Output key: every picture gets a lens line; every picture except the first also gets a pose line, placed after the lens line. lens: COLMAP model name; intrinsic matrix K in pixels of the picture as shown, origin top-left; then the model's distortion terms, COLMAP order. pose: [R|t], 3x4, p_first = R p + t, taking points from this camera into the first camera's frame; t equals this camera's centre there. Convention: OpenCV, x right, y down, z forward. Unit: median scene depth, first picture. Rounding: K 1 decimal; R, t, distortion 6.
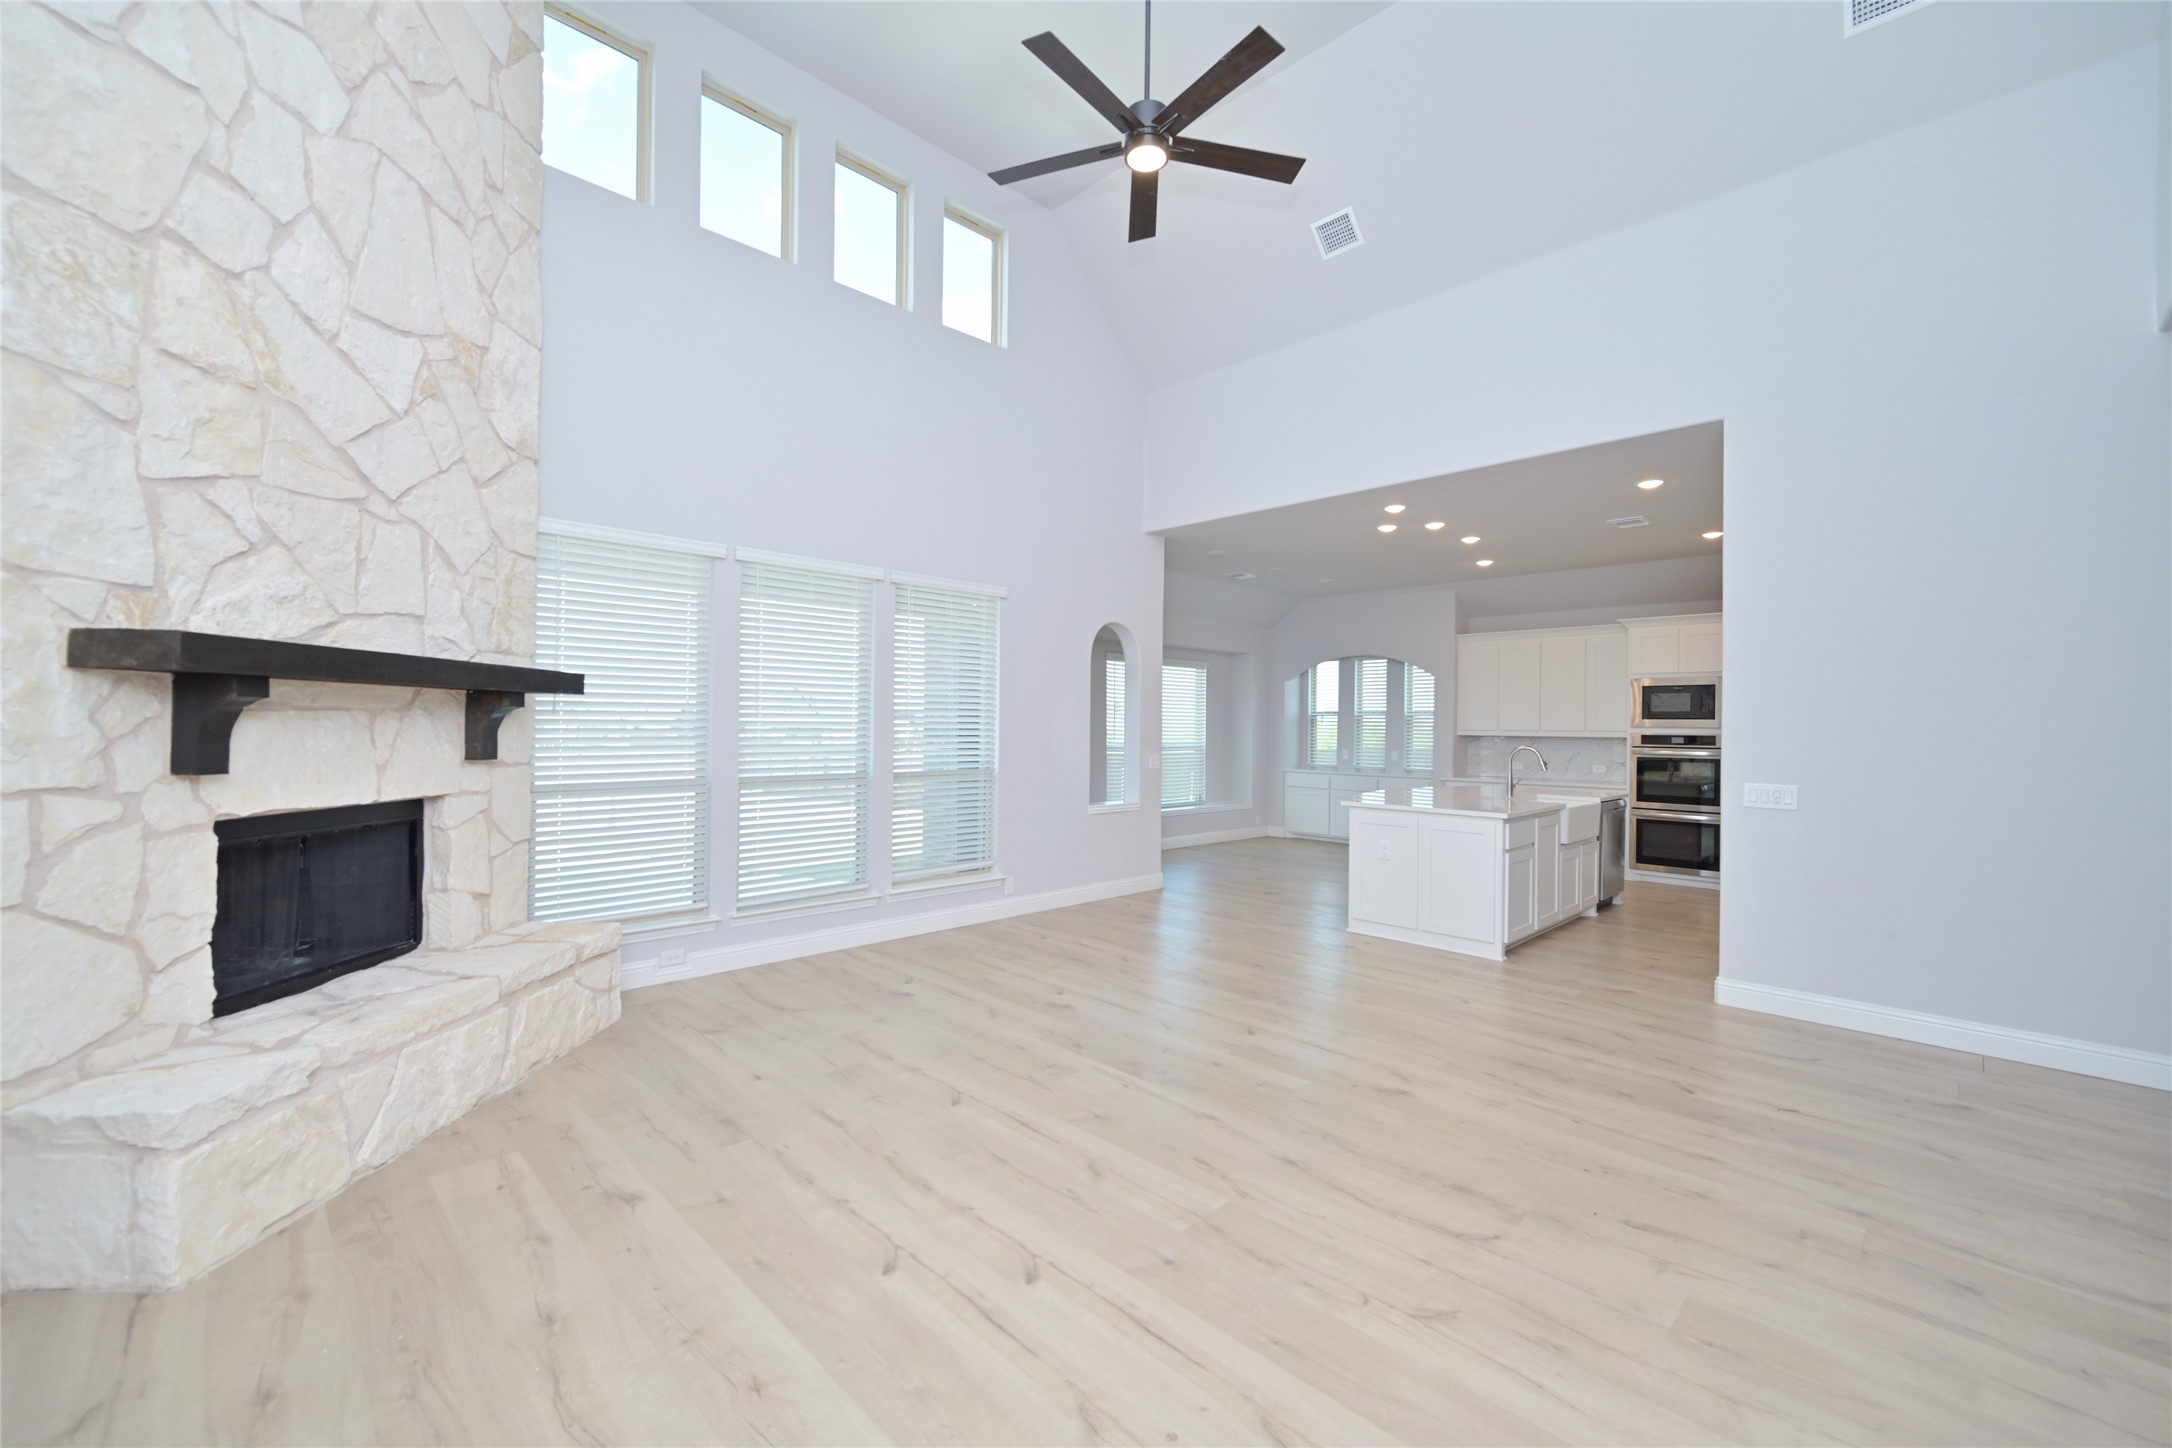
lens RADIAL K [[875.8, 0, 1086.0], [0, 875.8, 724.0], [0, 0, 1]] dist [-0.000917, 0.000450]
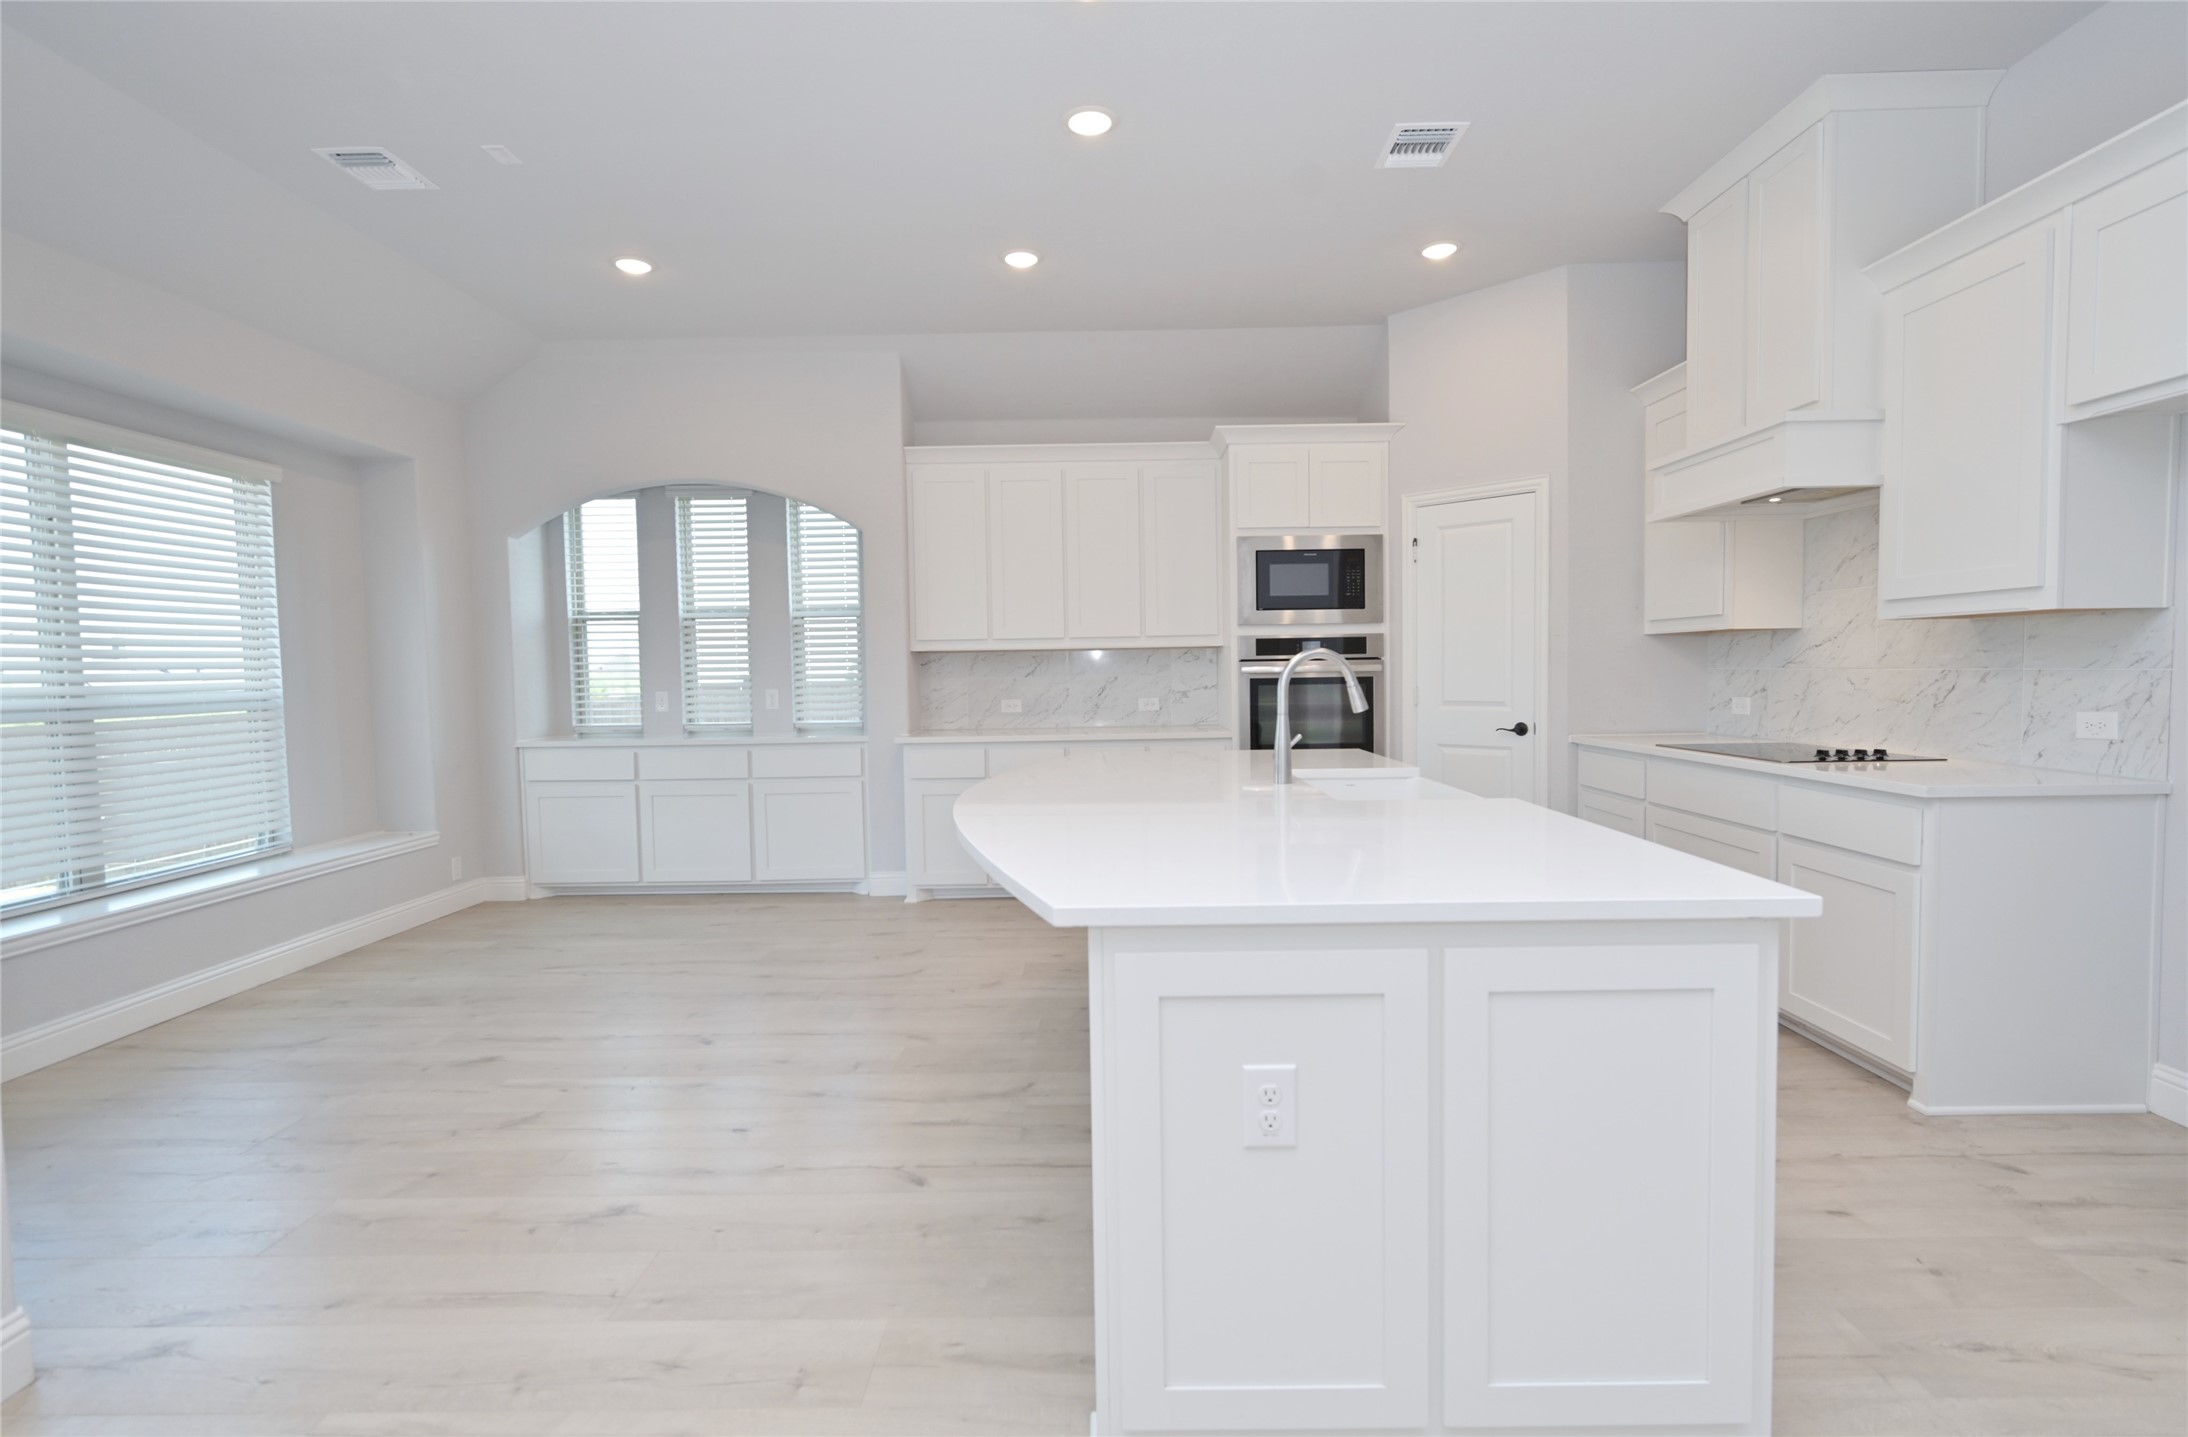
lens RADIAL K [[1031.5, 0, 1094.0], [0, 1031.5, 718.5], [0, 0, 1]] dist [0.000997, 0.000437]
pose [[0.707367, -0.058857, 0.704392, 0.209707], [0.022353, 0.997891, 0.060934, 0.045221], [-0.706493, -0.027358, 0.707191, 1.325562]]
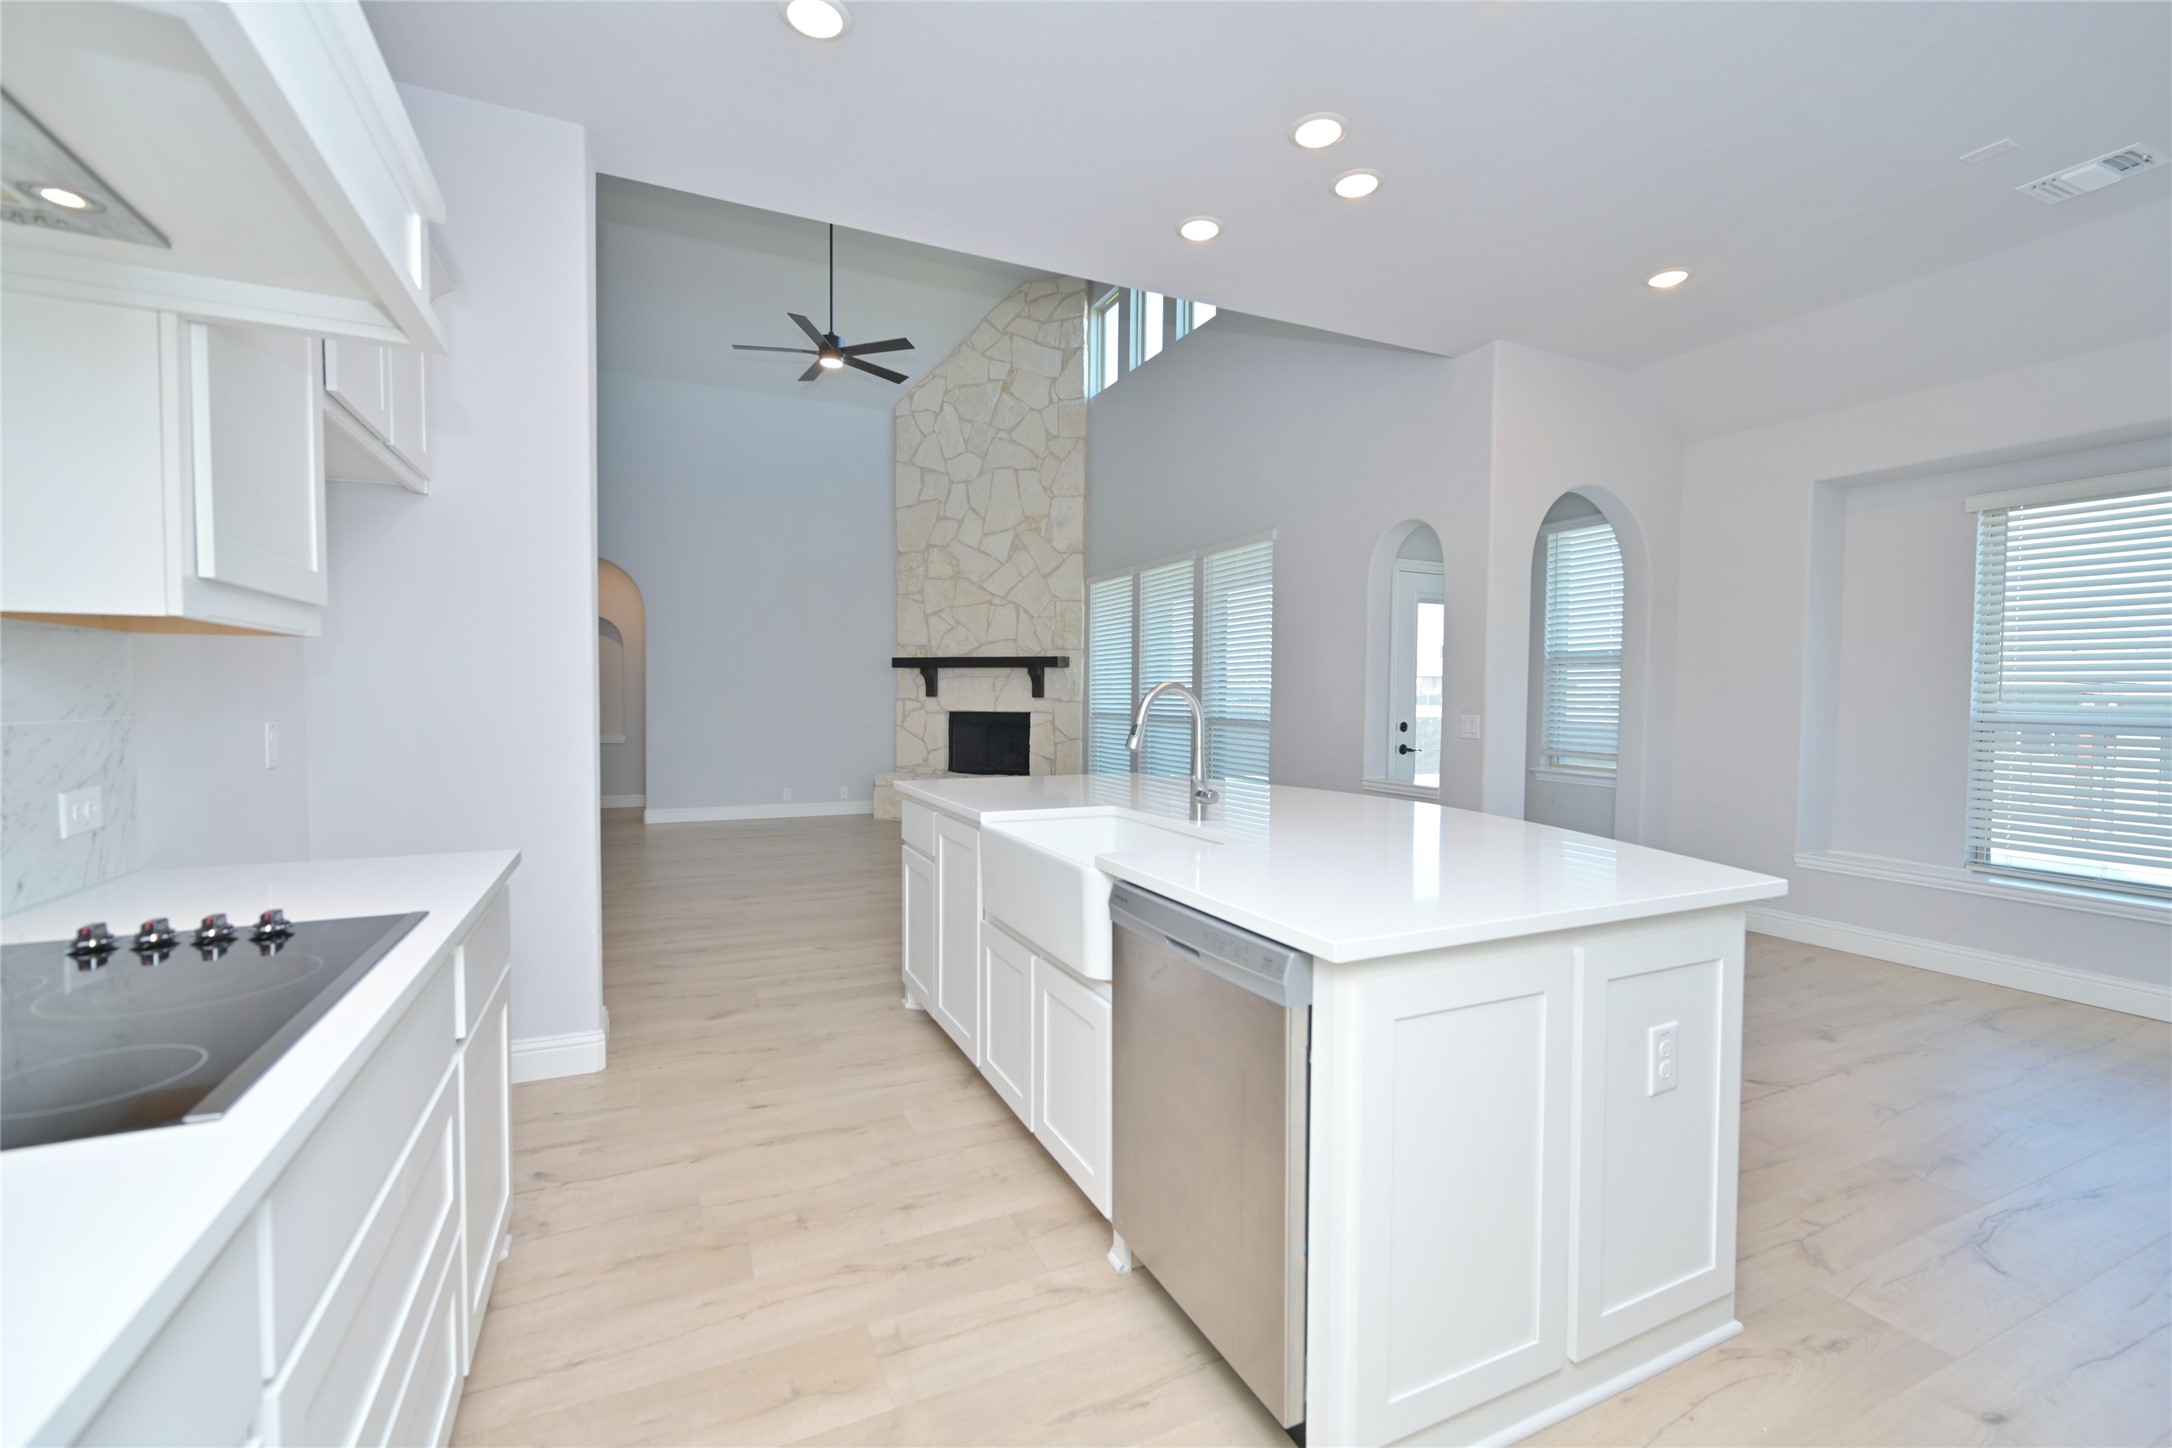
lens RADIAL K [[920.0, 0, 1086.0], [0, 920.0, 724.0], [0, 0, 1]] dist [0.000728, -0.000009]
pose [[-0.336452, 0.015772, -0.941568, 1.532350], [-0.007932, 0.999777, 0.019581, 0.061323], [0.941667, 0.014056, -0.336252, 1.927201]]
